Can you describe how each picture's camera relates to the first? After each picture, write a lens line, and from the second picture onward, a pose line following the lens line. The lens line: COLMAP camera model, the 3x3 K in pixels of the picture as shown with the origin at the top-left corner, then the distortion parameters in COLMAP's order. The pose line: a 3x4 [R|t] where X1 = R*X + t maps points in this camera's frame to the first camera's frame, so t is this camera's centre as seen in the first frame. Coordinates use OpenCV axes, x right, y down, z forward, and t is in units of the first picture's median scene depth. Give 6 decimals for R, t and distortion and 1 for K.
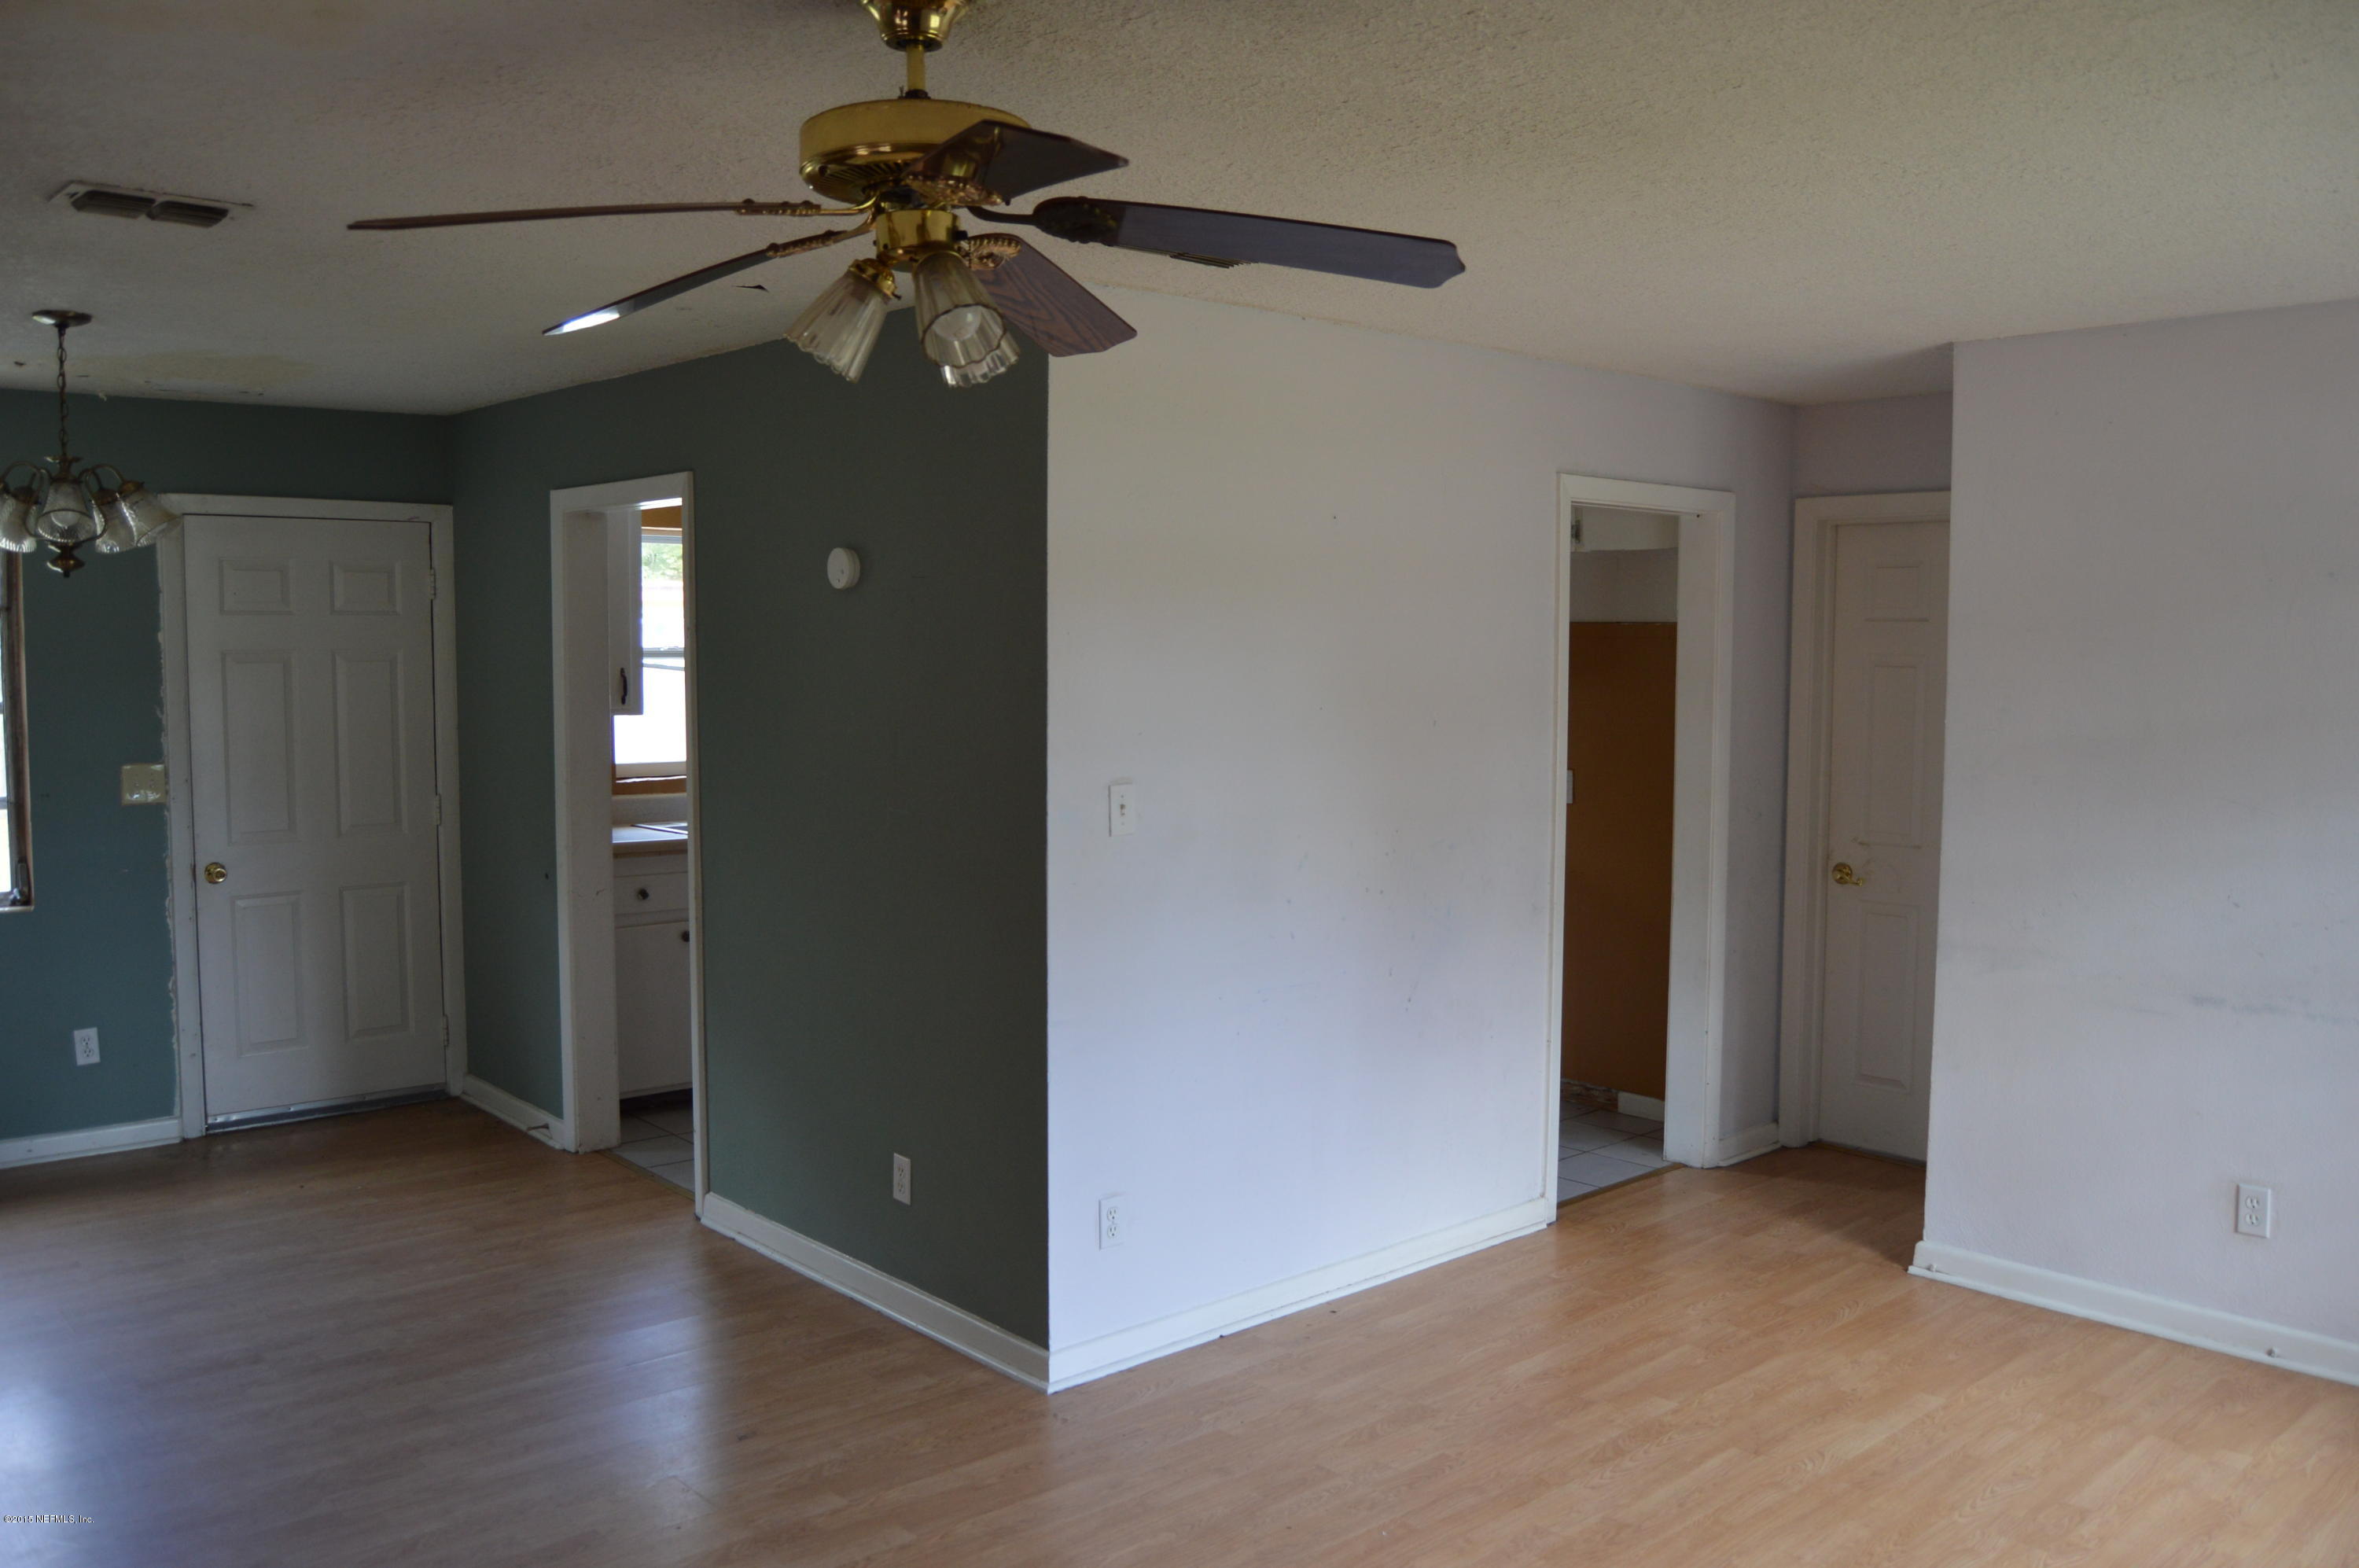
lens RADIAL K [[1871.0, 0, 1180.2], [0, 1871.0, 765.8], [0, 0, 1]] dist [-0.097542, 0.037640]
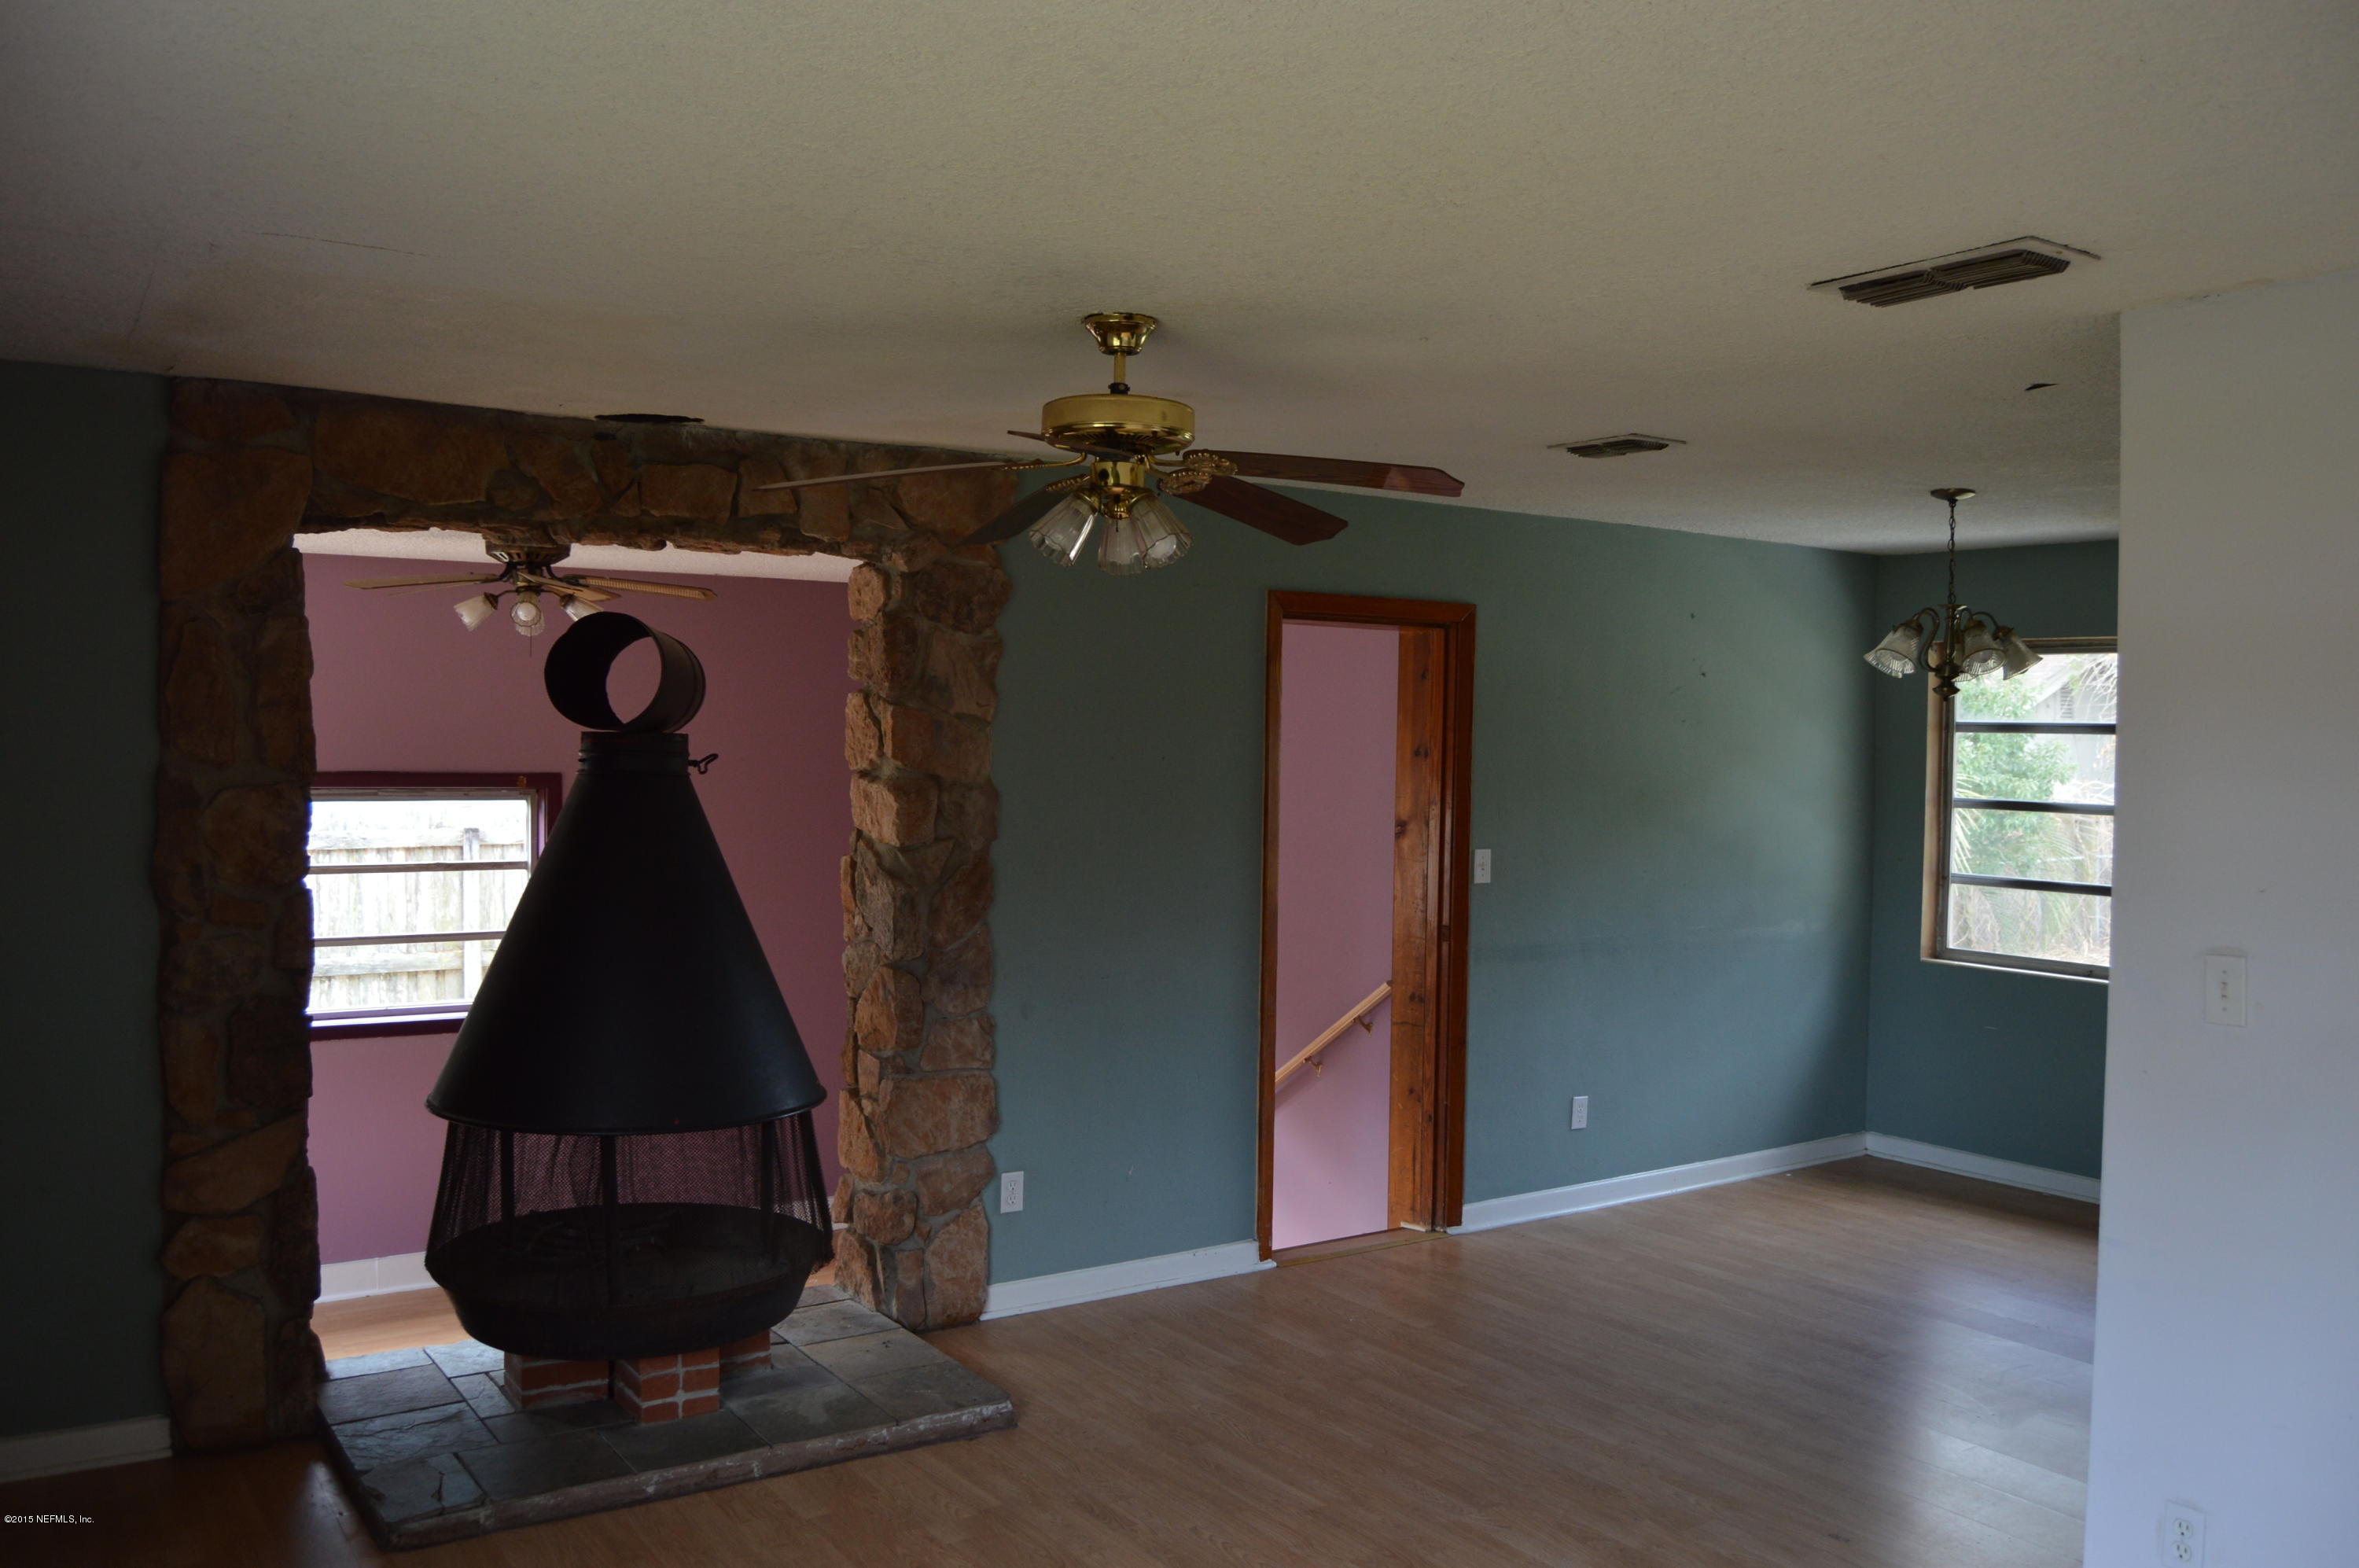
lens RADIAL K [[1871.0, 0, 1180.2], [0, 1871.0, 765.8], [0, 0, 1]] dist [-0.097542, 0.037640]
pose [[-0.151263, 0.010781, -0.988435, 0.727926], [-0.085401, 0.996059, 0.023933, -0.045404], [0.984798, 0.088033, -0.149746, 0.684131]]
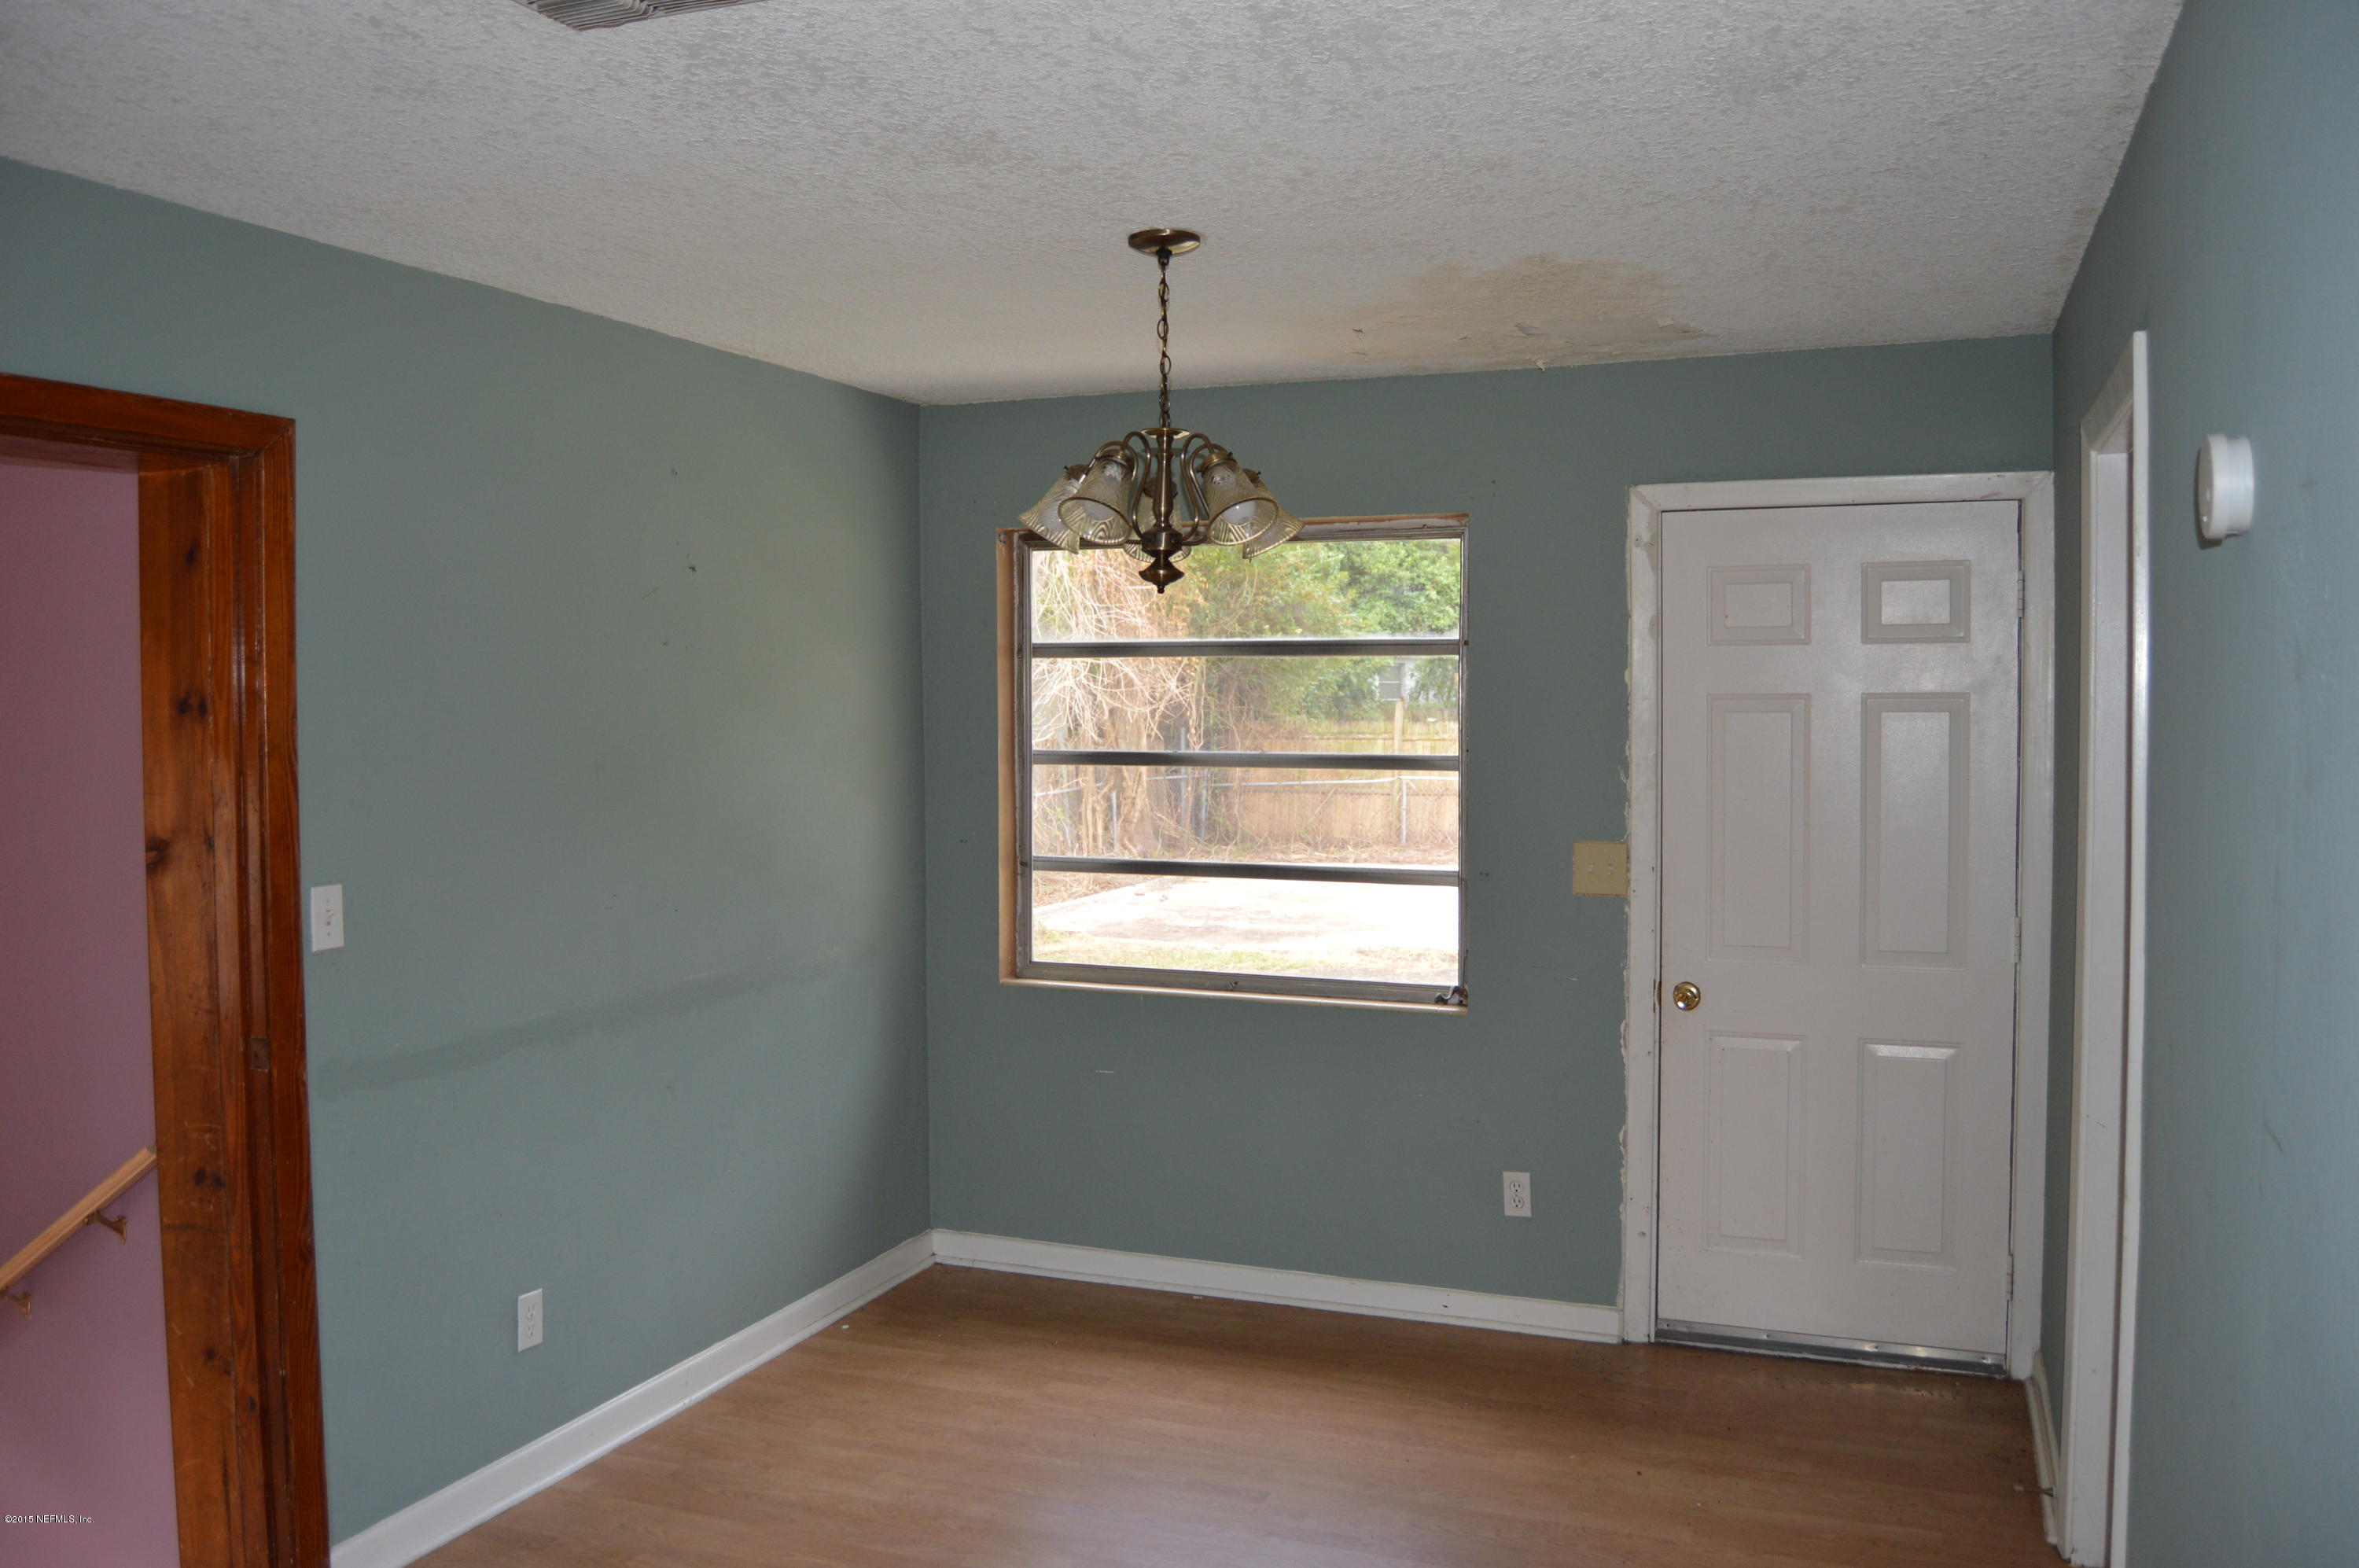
lens RADIAL K [[1871.0, 0, 1180.2], [0, 1871.0, 765.8], [0, 0, 1]] dist [-0.097542, 0.037640]
pose [[0.436904, 0.031486, -0.898957, 0.073488], [-0.054797, 0.998463, 0.008339, -0.041353], [0.897837, 0.045617, 0.437958, 0.687534]]
